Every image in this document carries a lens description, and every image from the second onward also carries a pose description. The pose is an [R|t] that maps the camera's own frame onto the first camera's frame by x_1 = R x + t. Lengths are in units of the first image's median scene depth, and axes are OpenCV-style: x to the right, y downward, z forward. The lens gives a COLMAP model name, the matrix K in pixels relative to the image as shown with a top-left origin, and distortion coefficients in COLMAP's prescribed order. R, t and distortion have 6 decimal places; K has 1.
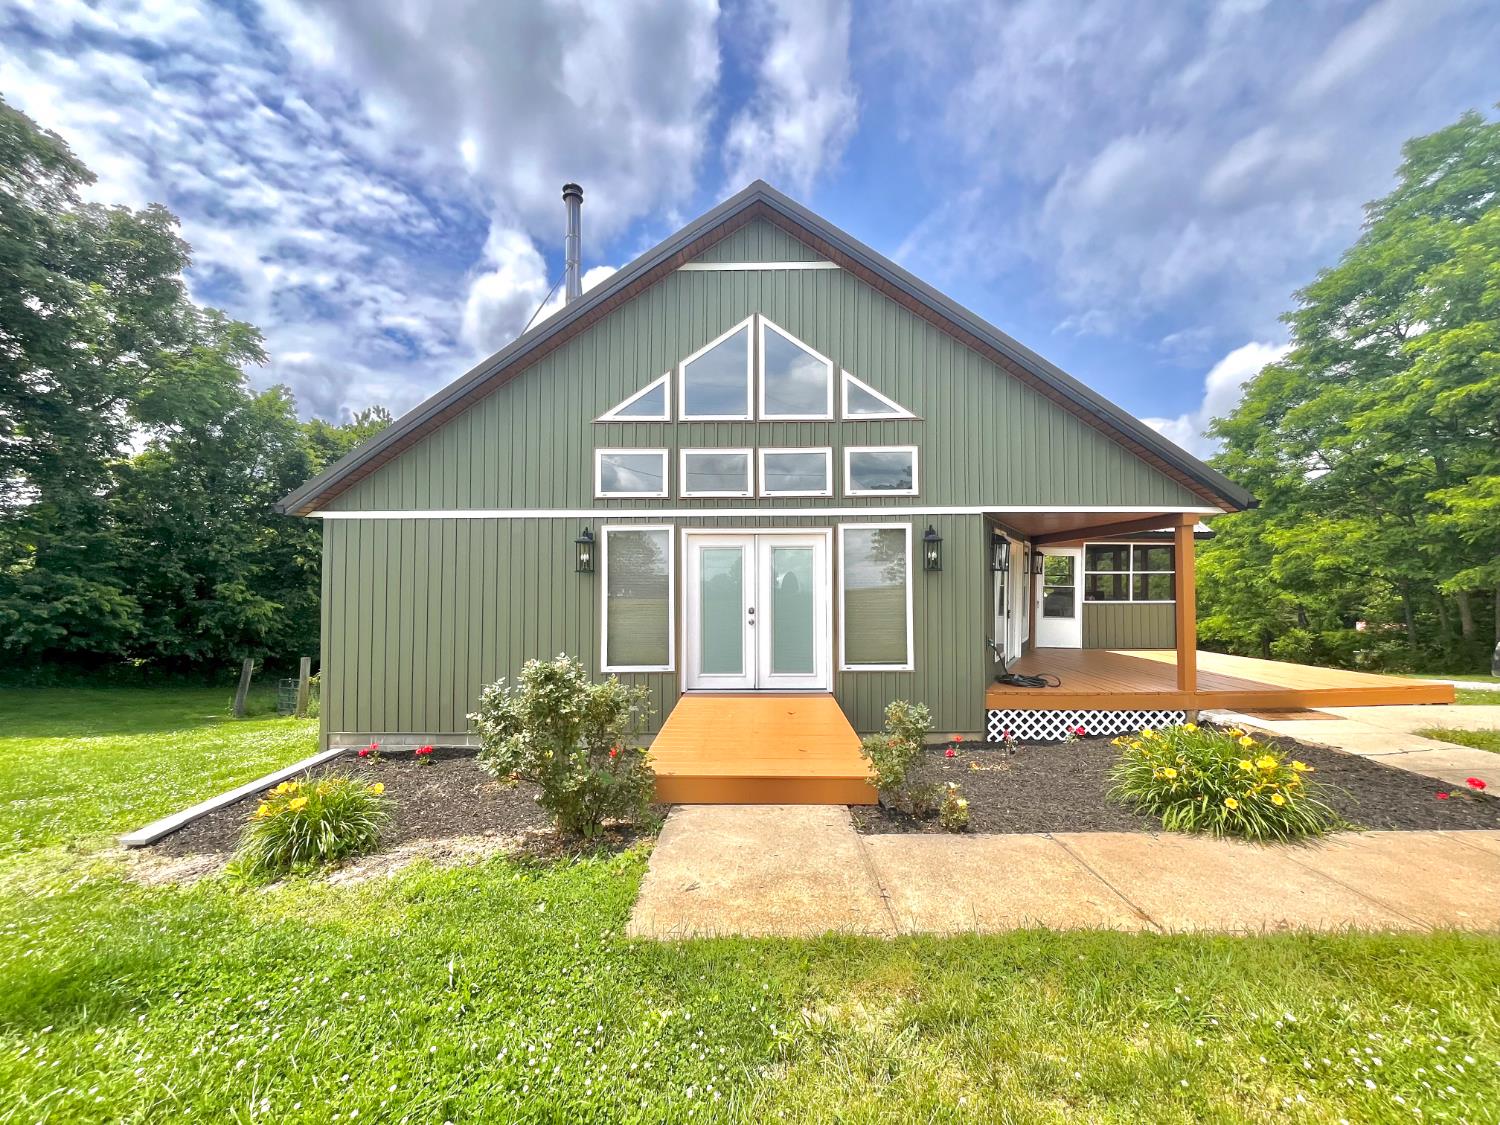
lens RADIAL K [[607.7, 0, 751.4], [0, 607.7, 588.1], [0, 0, 1]] dist [-0.003332, -0.000935]
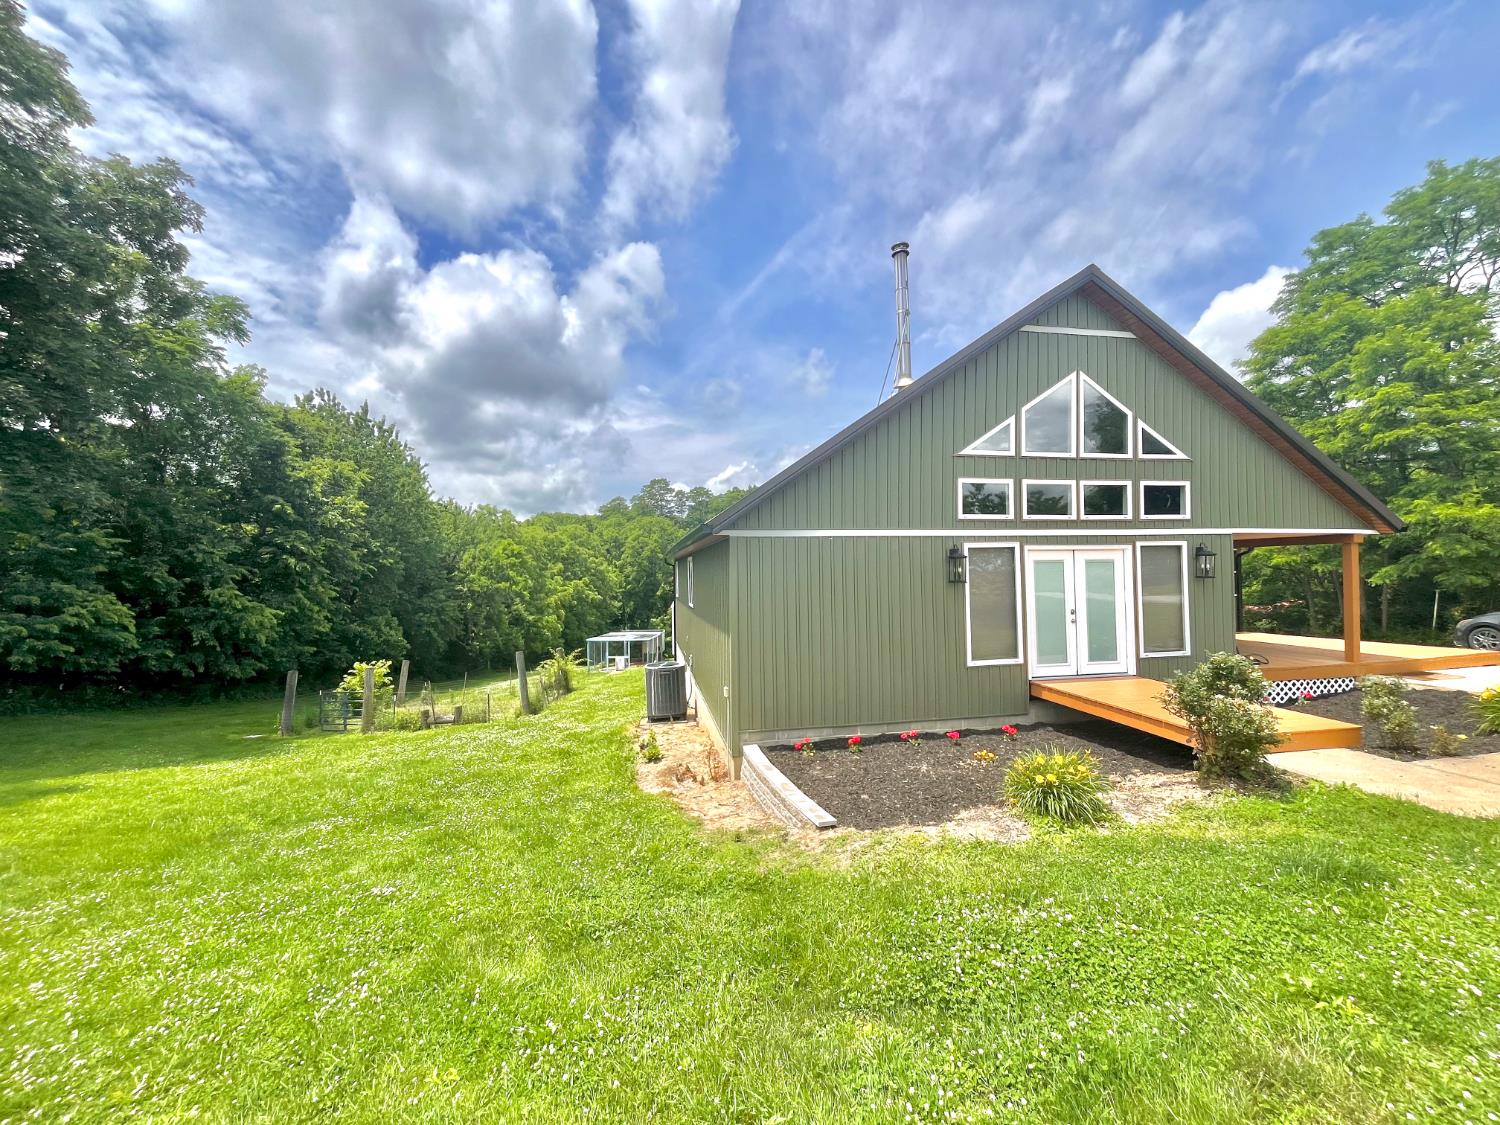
lens RADIAL K [[607.7, 0, 723.2], [0, 607.7, 569.4], [0, 0, 1]] dist [-0.003332, -0.000935]
pose [[0.980493, -0.011658, 0.196207, -0.373881], [0.014019, 0.999845, -0.010648, -0.018100], [-0.196052, 0.013191, 0.980505, -0.026395]]
